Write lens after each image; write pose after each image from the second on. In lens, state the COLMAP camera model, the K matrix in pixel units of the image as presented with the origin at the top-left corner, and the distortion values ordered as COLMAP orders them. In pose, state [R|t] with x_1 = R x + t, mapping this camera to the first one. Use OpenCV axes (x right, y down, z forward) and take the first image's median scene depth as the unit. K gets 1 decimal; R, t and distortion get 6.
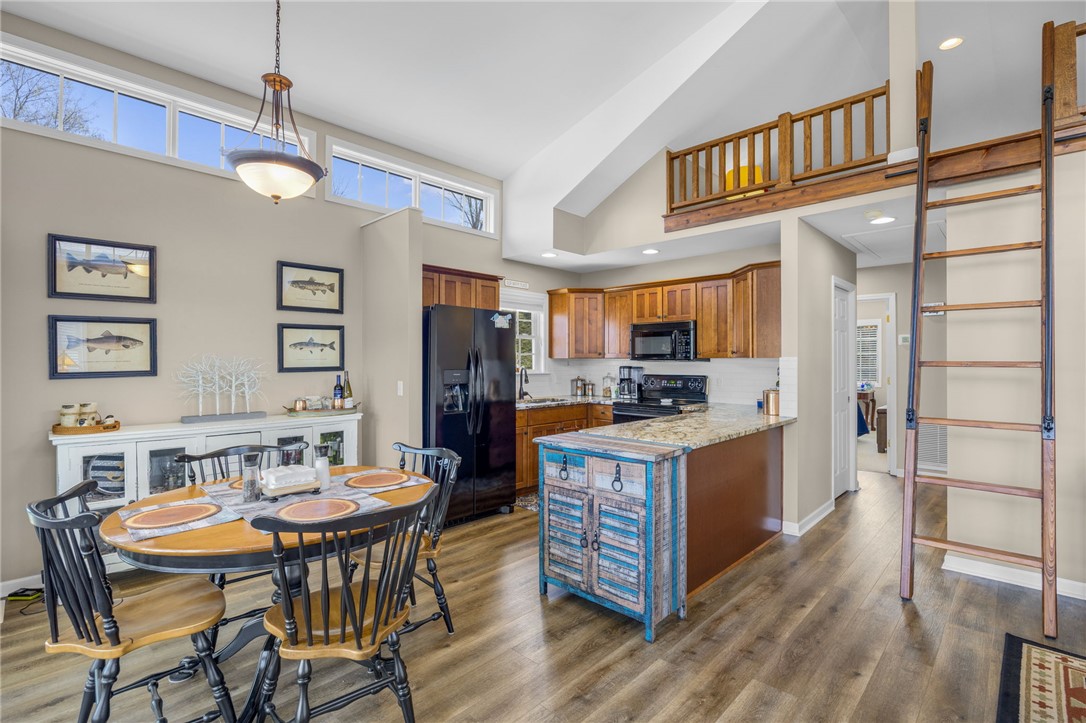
lens RADIAL K [[507.0, 0, 528.7], [0, 507.0, 356.4], [0, 0, 1]] dist [-0.003208, -0.000863]
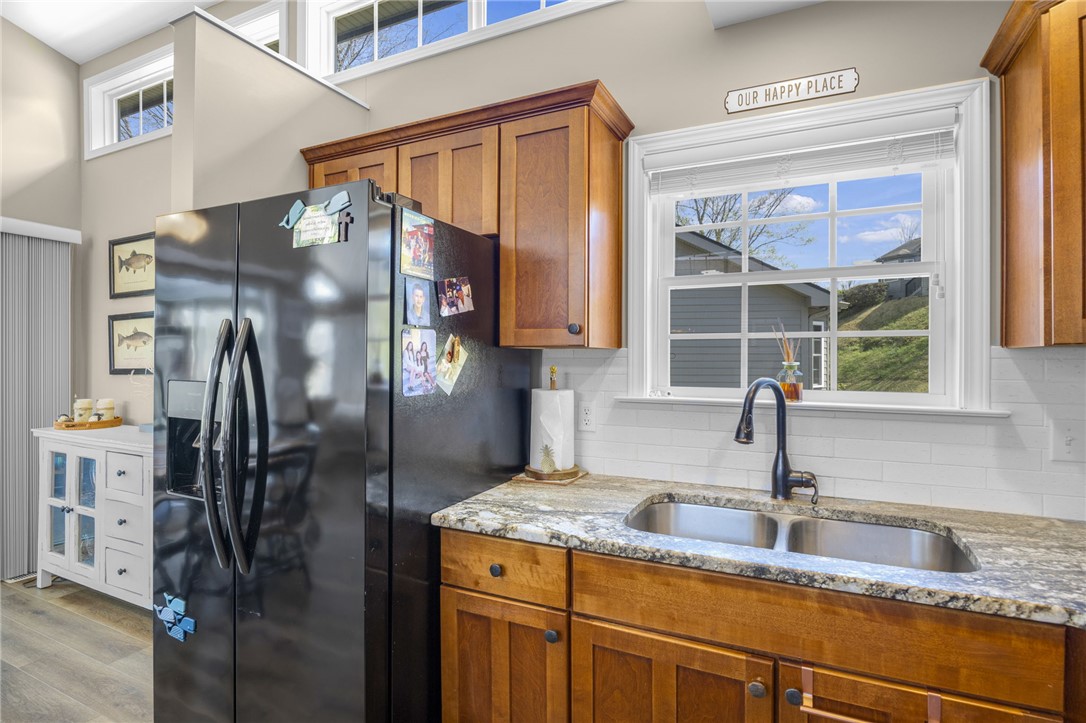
lens RADIAL K [[507.0, 0, 528.7], [0, 507.0, 356.4], [0, 0, 1]] dist [-0.003208, -0.000863]
pose [[0.339840, -0.004583, -0.940472, 0.207753], [0.005323, 0.999981, -0.002950, 0.007720], [0.940468, -0.004004, 0.339859, 0.811149]]
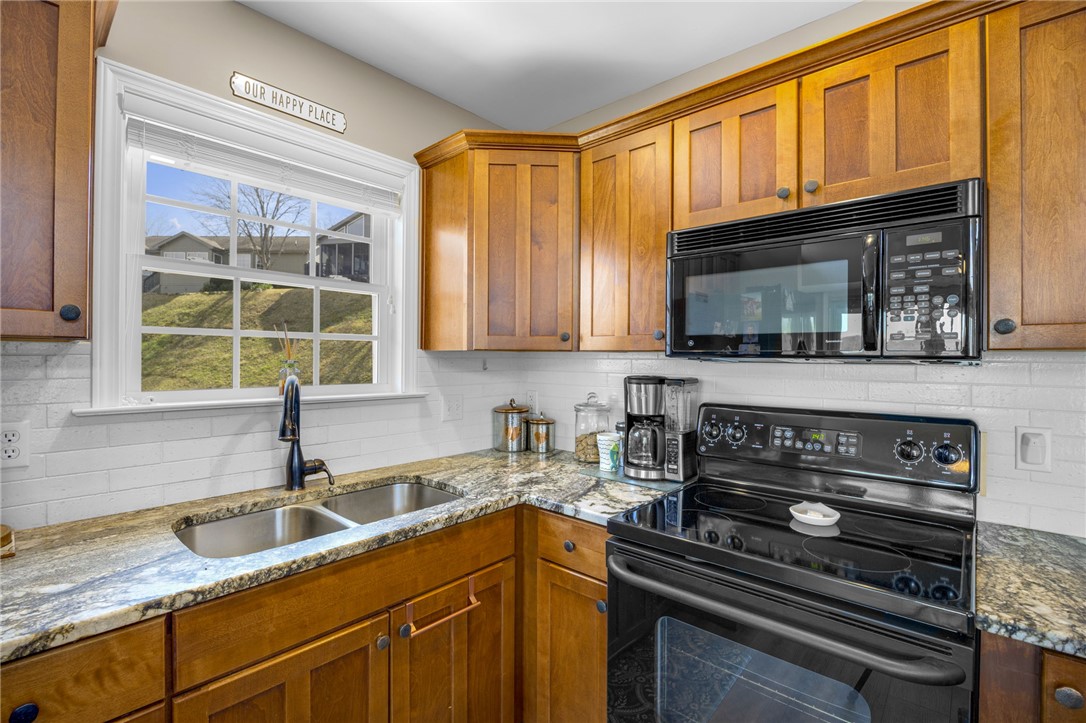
lens RADIAL K [[507.0, 0, 528.7], [0, 507.0, 356.4], [0, 0, 1]] dist [-0.003208, -0.000863]
pose [[0.999512, 0.005528, 0.030742, 0.116309], [-0.005666, 0.999974, 0.004400, 0.006168], [-0.030717, -0.004572, 0.999518, 0.734789]]
